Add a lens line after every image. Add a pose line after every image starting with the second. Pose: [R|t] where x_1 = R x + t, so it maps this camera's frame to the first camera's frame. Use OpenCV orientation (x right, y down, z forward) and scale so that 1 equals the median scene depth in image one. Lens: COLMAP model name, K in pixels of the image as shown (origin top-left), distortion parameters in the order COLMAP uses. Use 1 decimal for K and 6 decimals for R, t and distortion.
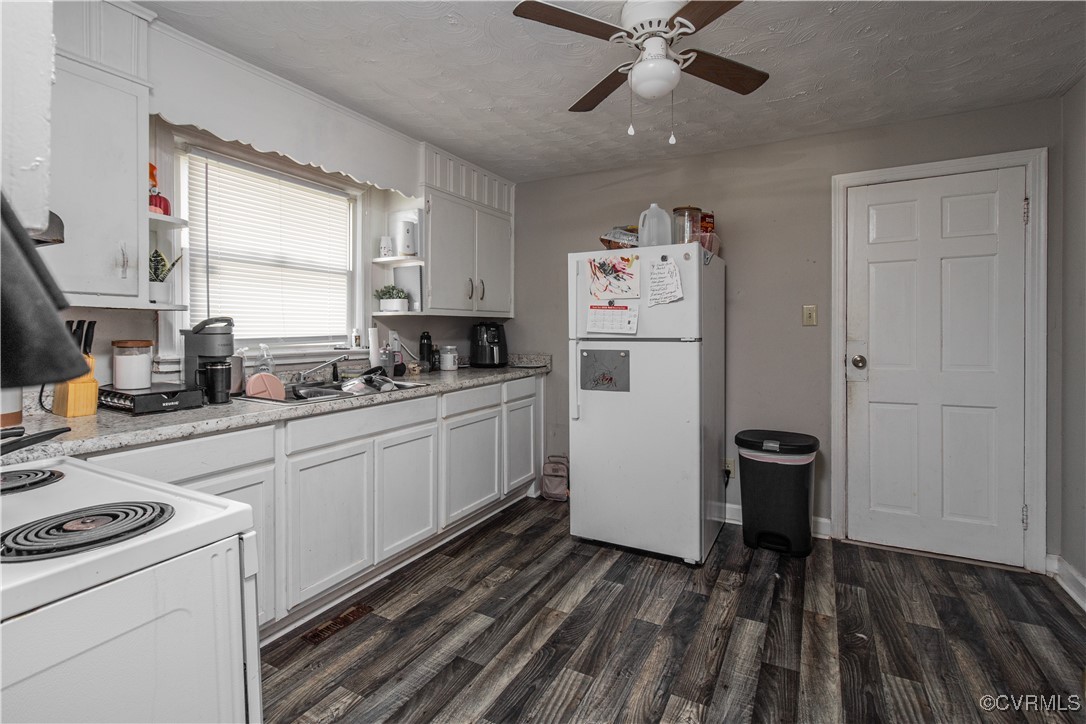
lens RADIAL K [[512.9, 0, 547.9], [0, 512.9, 334.7], [0, 0, 1]] dist [0.000638, 0.000793]
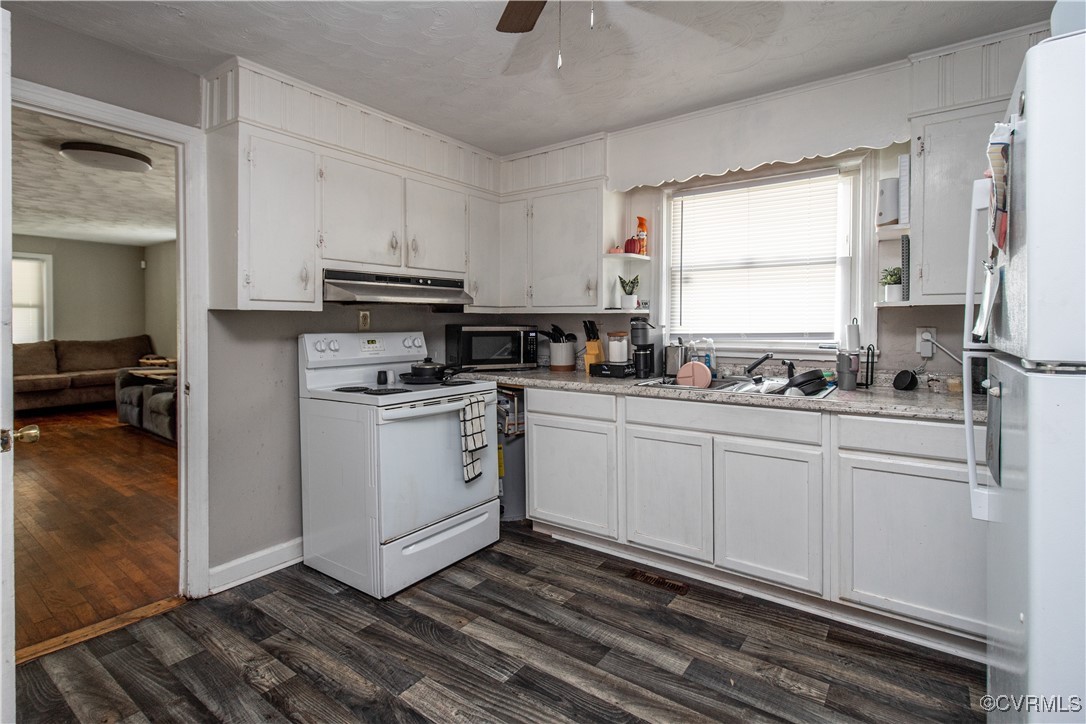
lens RADIAL K [[512.9, 0, 554.0], [0, 512.9, 328.1], [0, 0, 1]] dist [0.000638, 0.000793]
pose [[-0.124121, 0.007803, -0.992236, 0.714112], [-0.010200, 0.999906, 0.009140, -0.013143], [0.992215, 0.011255, -0.124030, 0.855155]]
